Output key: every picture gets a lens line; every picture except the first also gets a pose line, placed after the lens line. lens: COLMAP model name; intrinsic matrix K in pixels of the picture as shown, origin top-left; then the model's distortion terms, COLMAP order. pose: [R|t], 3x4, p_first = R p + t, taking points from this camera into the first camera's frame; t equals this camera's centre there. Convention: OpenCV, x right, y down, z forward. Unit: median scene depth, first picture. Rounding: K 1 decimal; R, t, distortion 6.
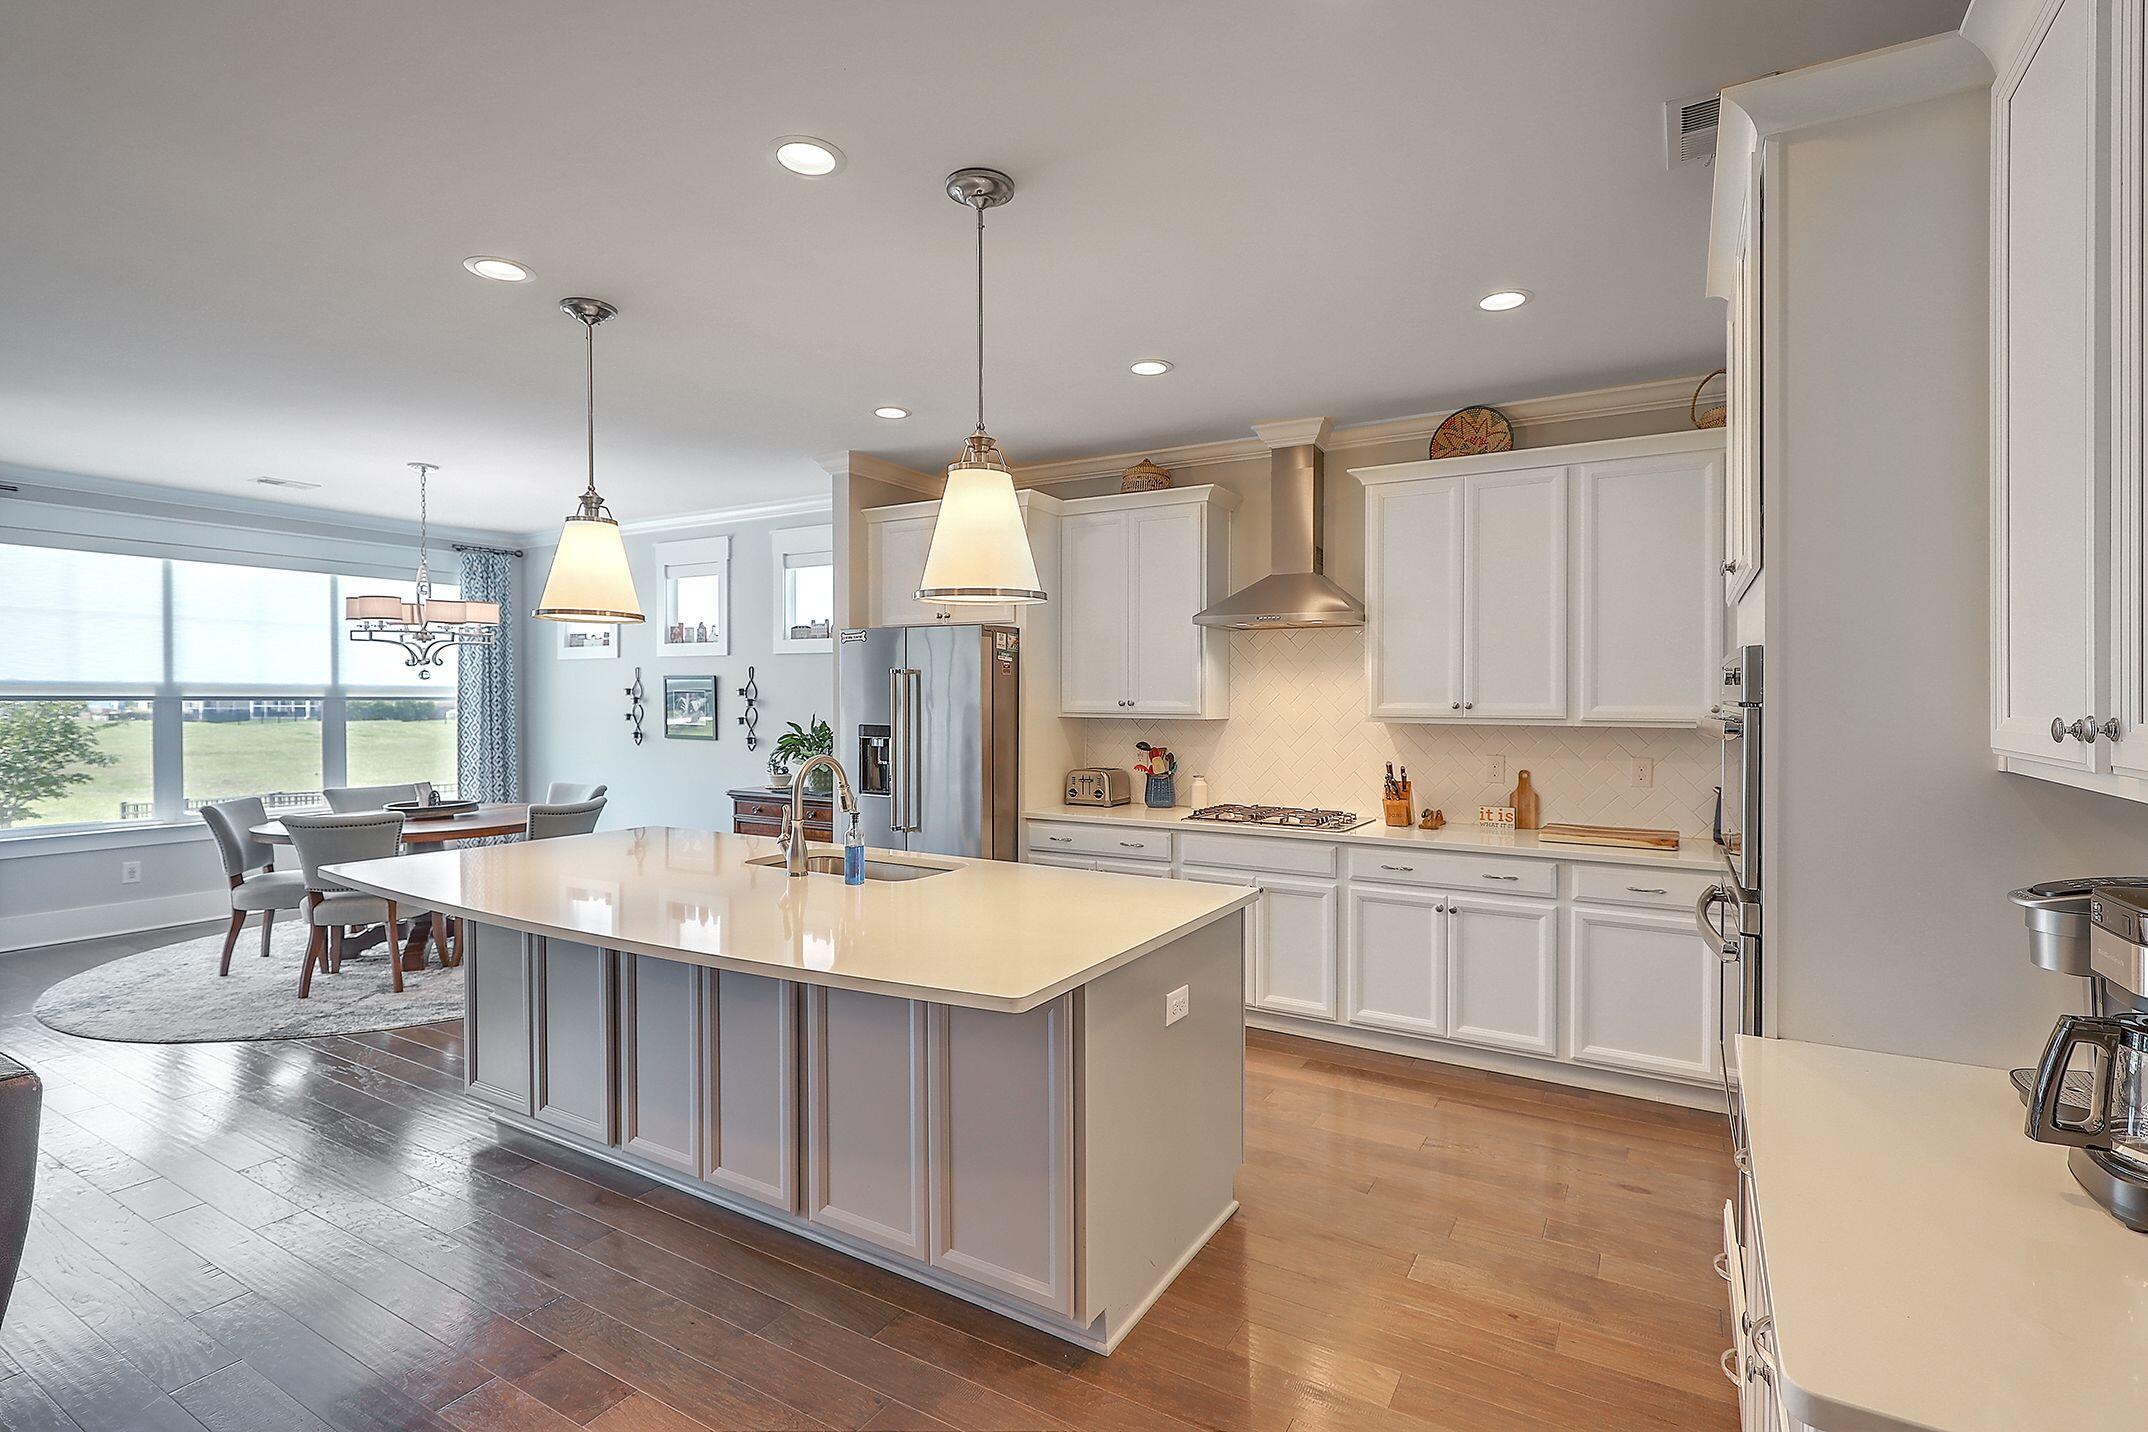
lens RADIAL K [[995.9, 0, 1081.9], [0, 995.9, 719.4], [0, 0, 1]] dist [-0.000280, -0.000327]
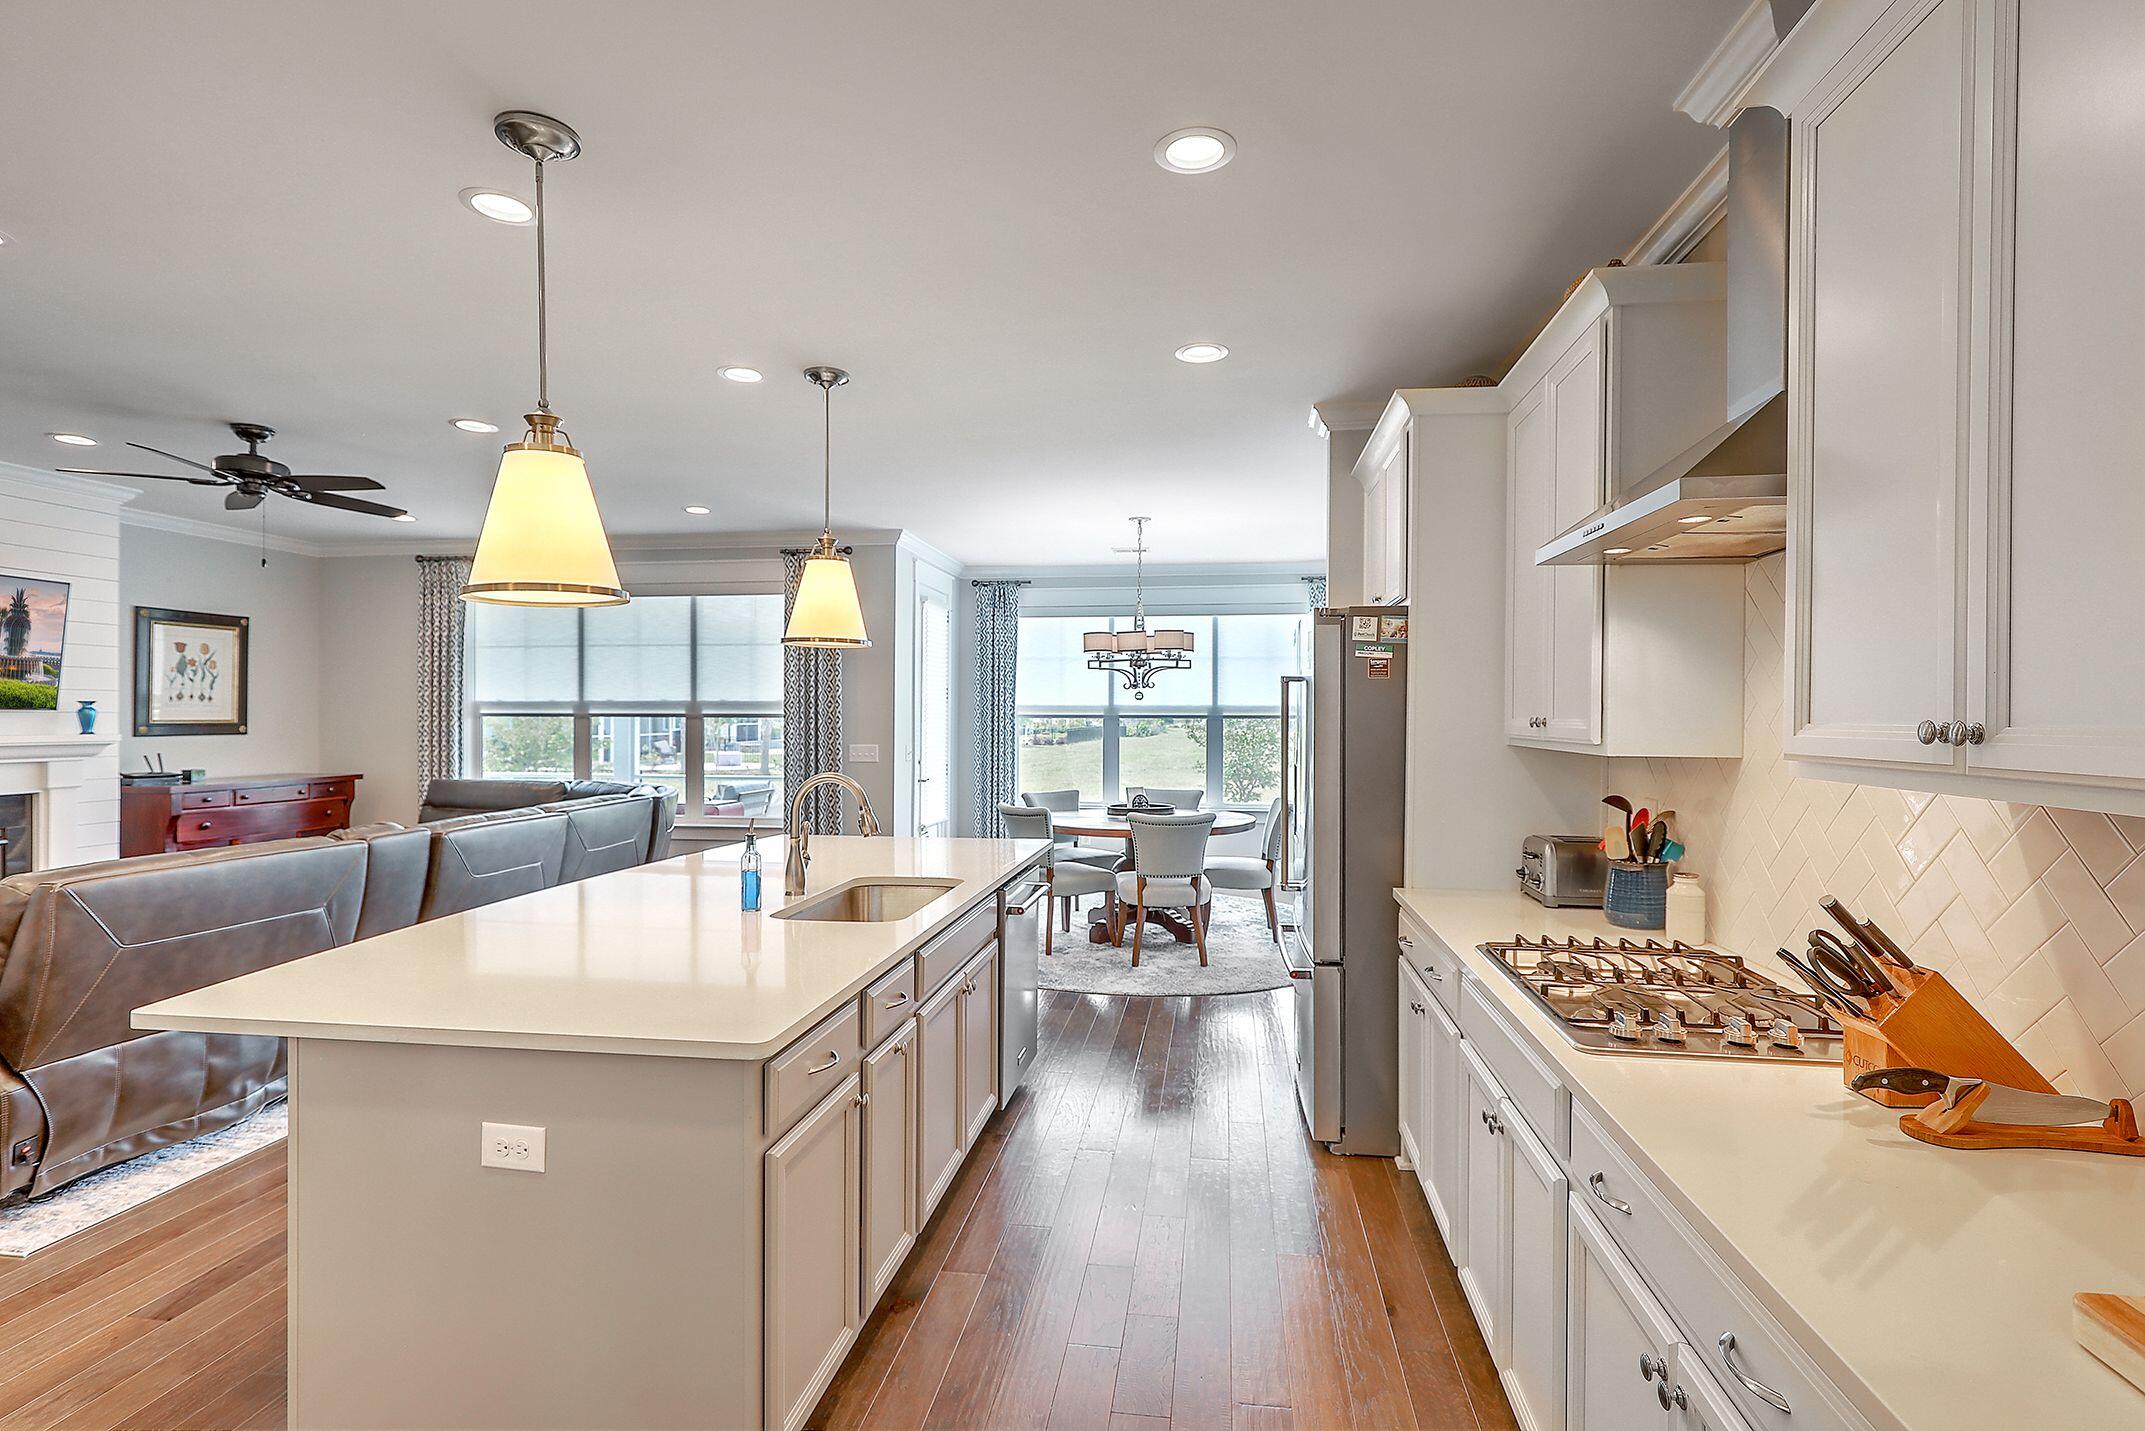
lens RADIAL K [[994.5, 0, 1105.0], [0, 994.5, 748.0], [0, 0, 1]] dist [-0.000280, -0.000327]
pose [[0.383844, 0.028710, -0.922952, 0.451428], [-0.019100, 0.999550, 0.023149, -0.010584], [0.923200, 0.008743, 0.384219, 0.557217]]
